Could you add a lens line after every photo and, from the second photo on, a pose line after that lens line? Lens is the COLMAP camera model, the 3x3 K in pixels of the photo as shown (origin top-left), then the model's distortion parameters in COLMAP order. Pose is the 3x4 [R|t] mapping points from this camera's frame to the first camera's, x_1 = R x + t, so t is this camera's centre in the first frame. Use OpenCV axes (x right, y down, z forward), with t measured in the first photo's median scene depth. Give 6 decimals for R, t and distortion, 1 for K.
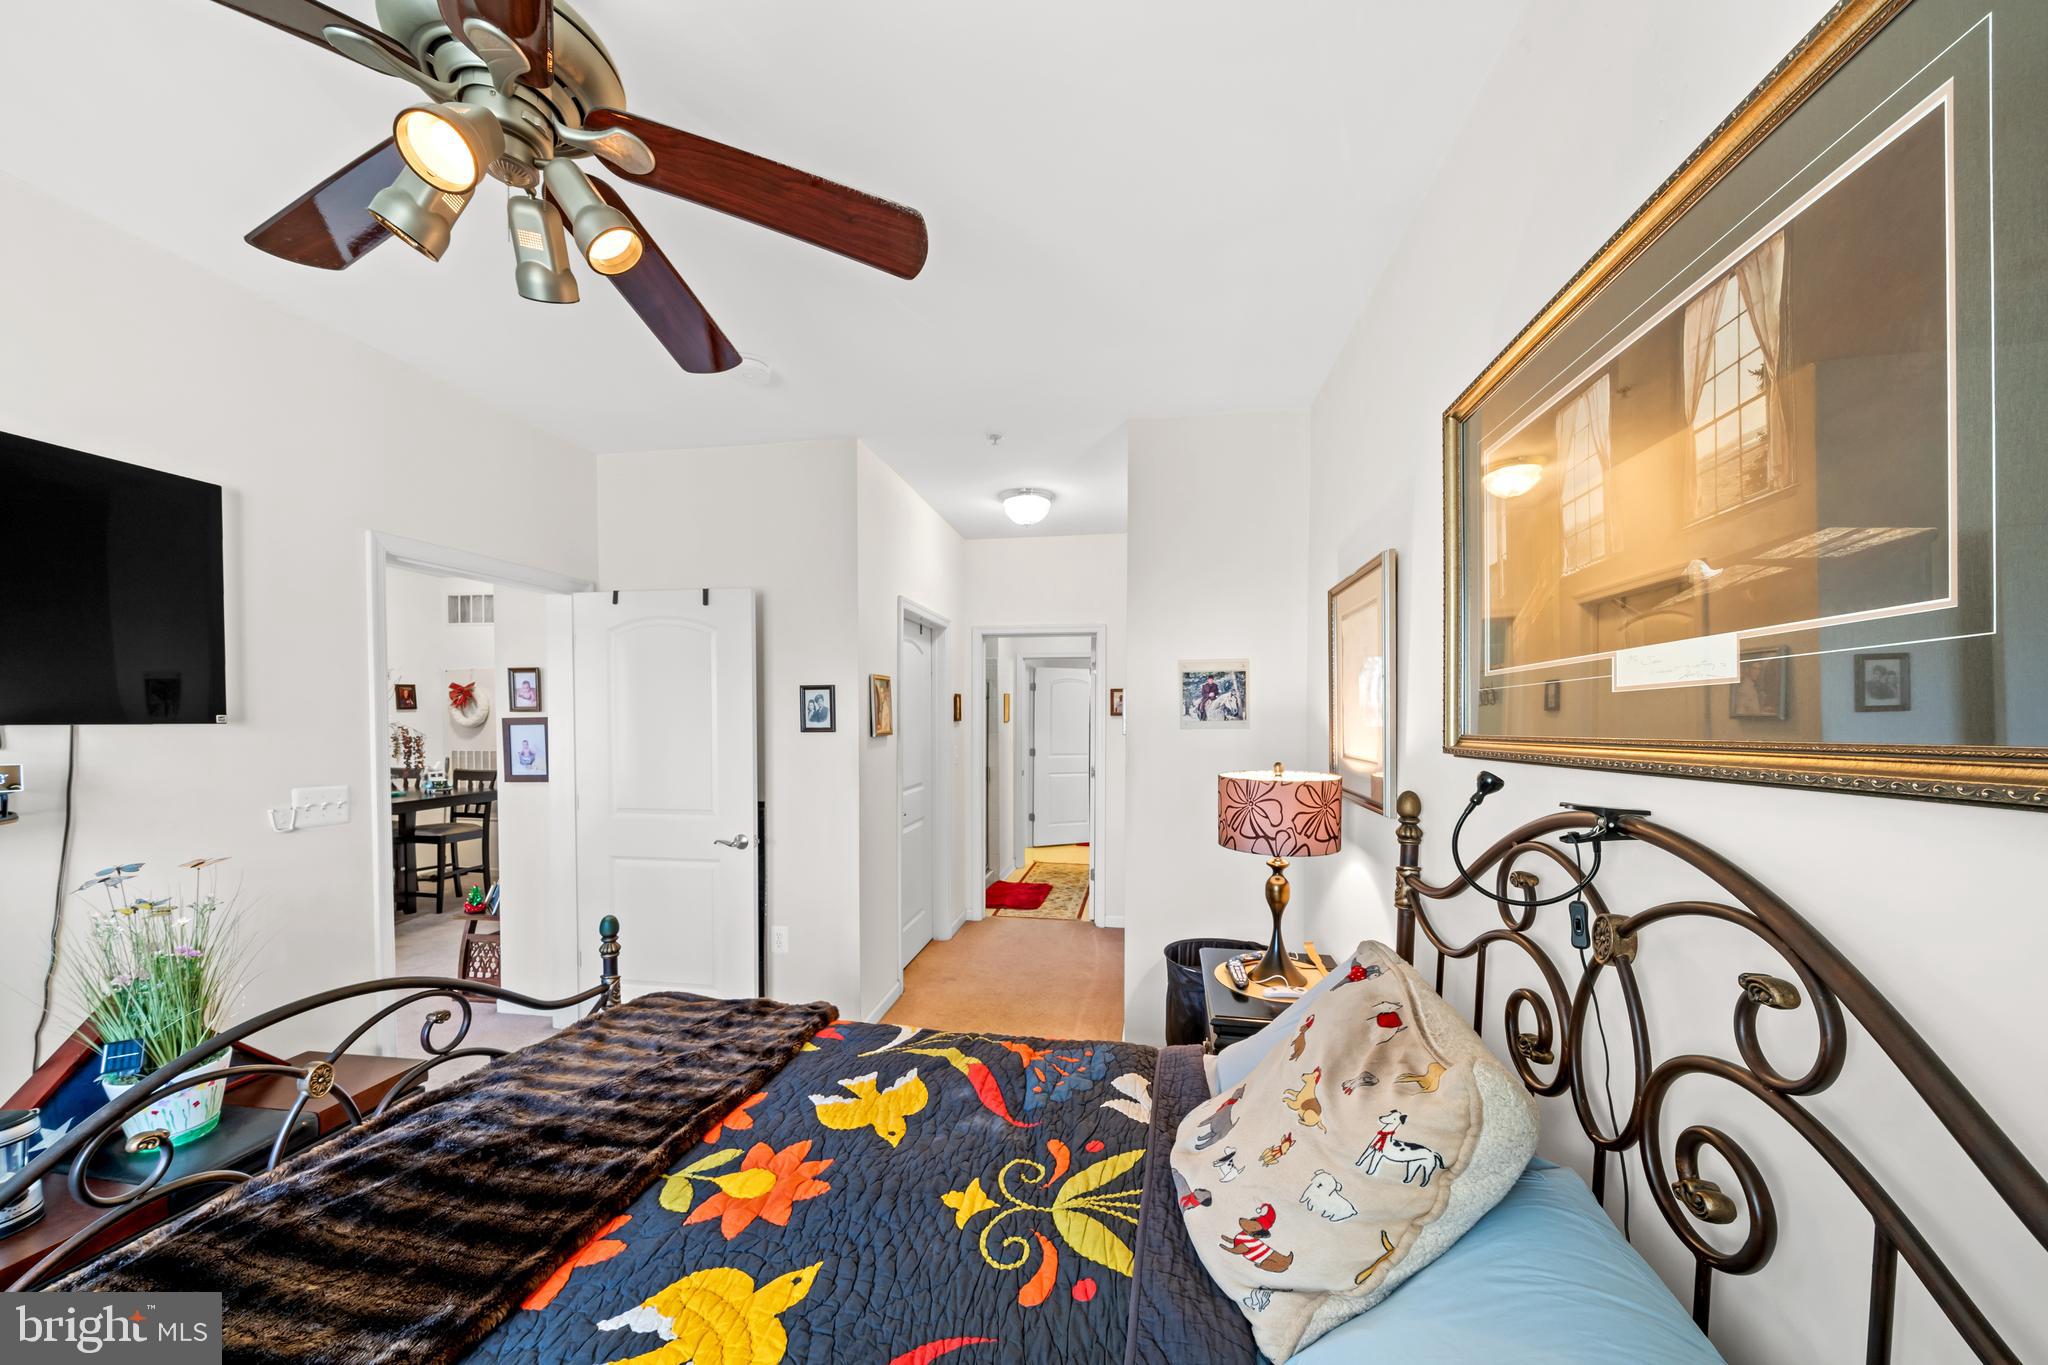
lens RADIAL K [[713.3, 0, 1019.4], [0, 713.3, 722.8], [0, 0, 1]] dist [-0.000160, -0.000034]
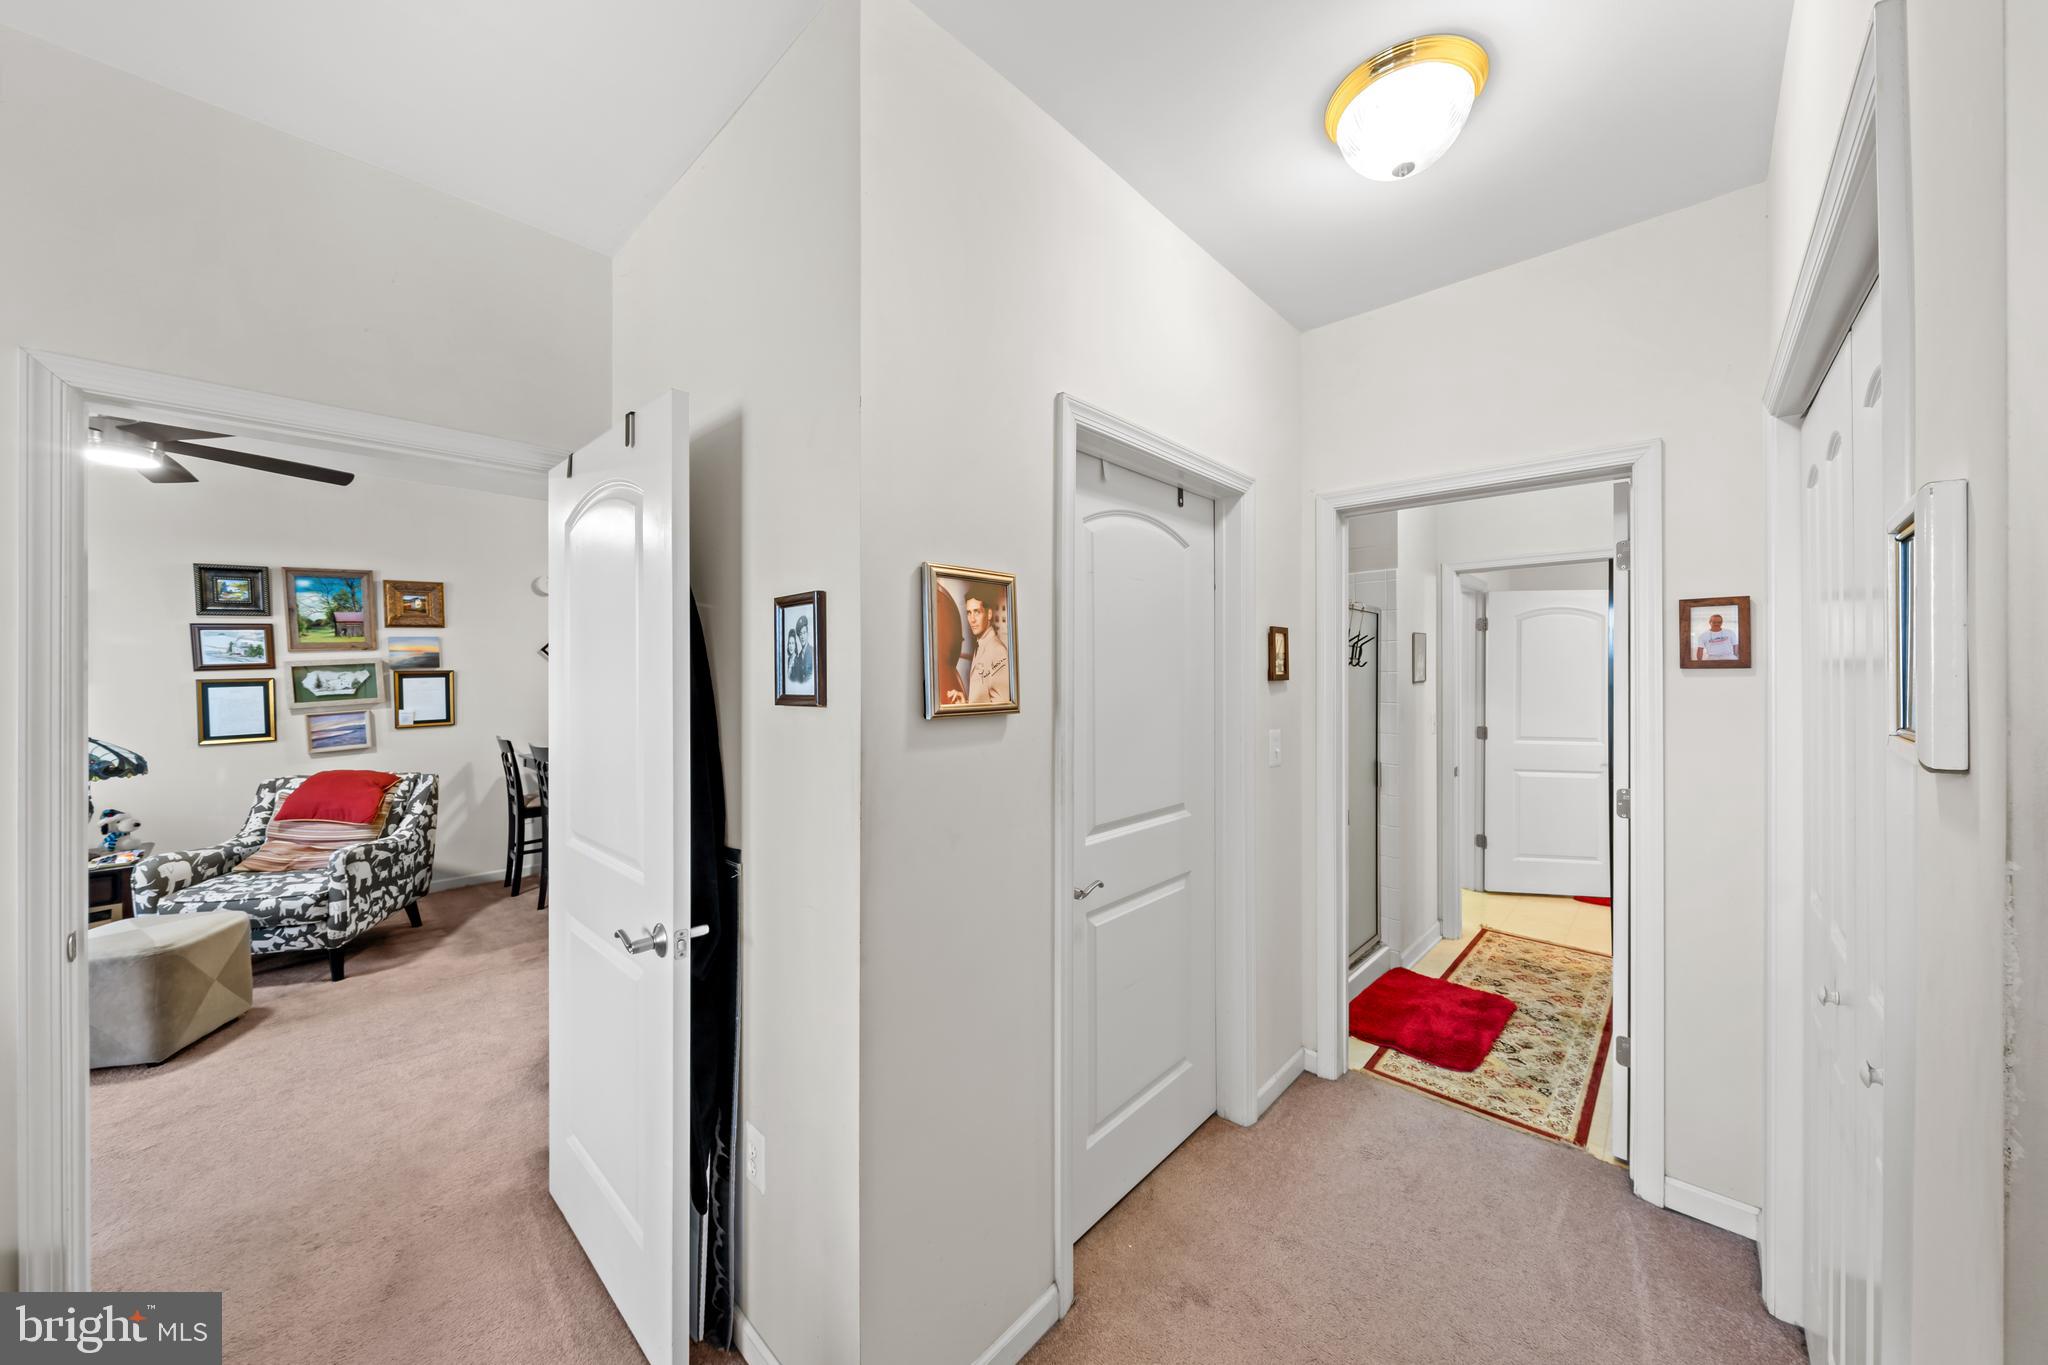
lens RADIAL K [[714.0, 0, 1023.2], [0, 714.0, 671.0], [0, 0, 1]] dist [-0.000099, -0.000149]
pose [[0.837510, -0.003298, -0.546412, 0.036851], [-0.004625, 0.999903, -0.013123, -0.001750], [0.546402, 0.013518, 0.837414, 0.443786]]
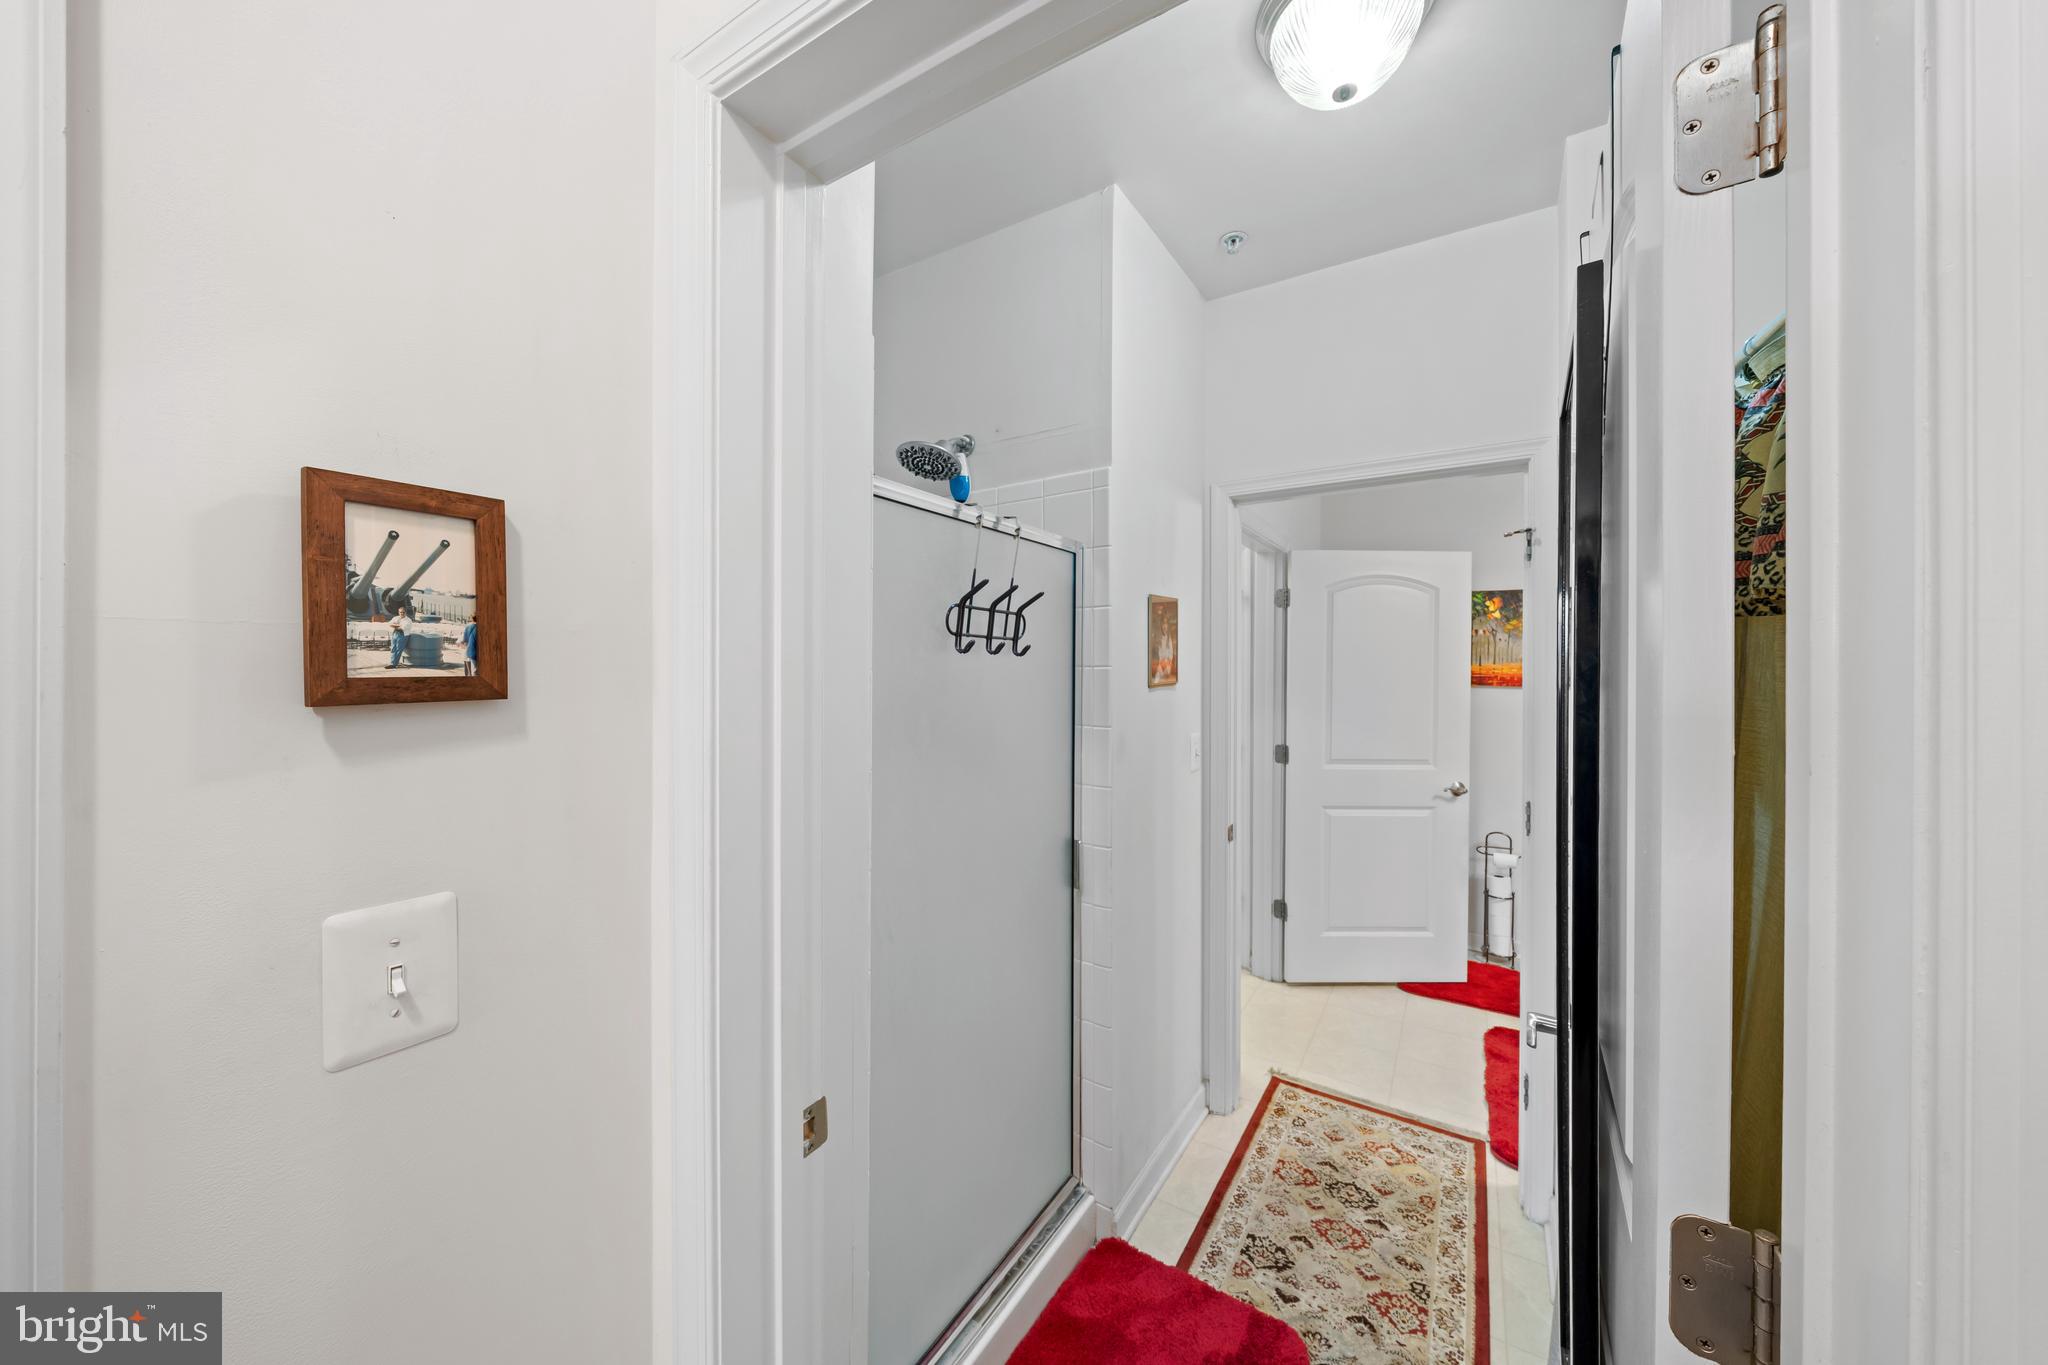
lens RADIAL K [[714.0, 0, 1023.2], [0, 714.0, 671.0], [0, 0, 1]] dist [-0.000099, -0.000149]
pose [[0.925588, 0.001163, -0.378531, 0.056879], [-0.003513, 0.999979, -0.005519, -0.007171], [0.378516, 0.006438, 0.925572, 0.863332]]
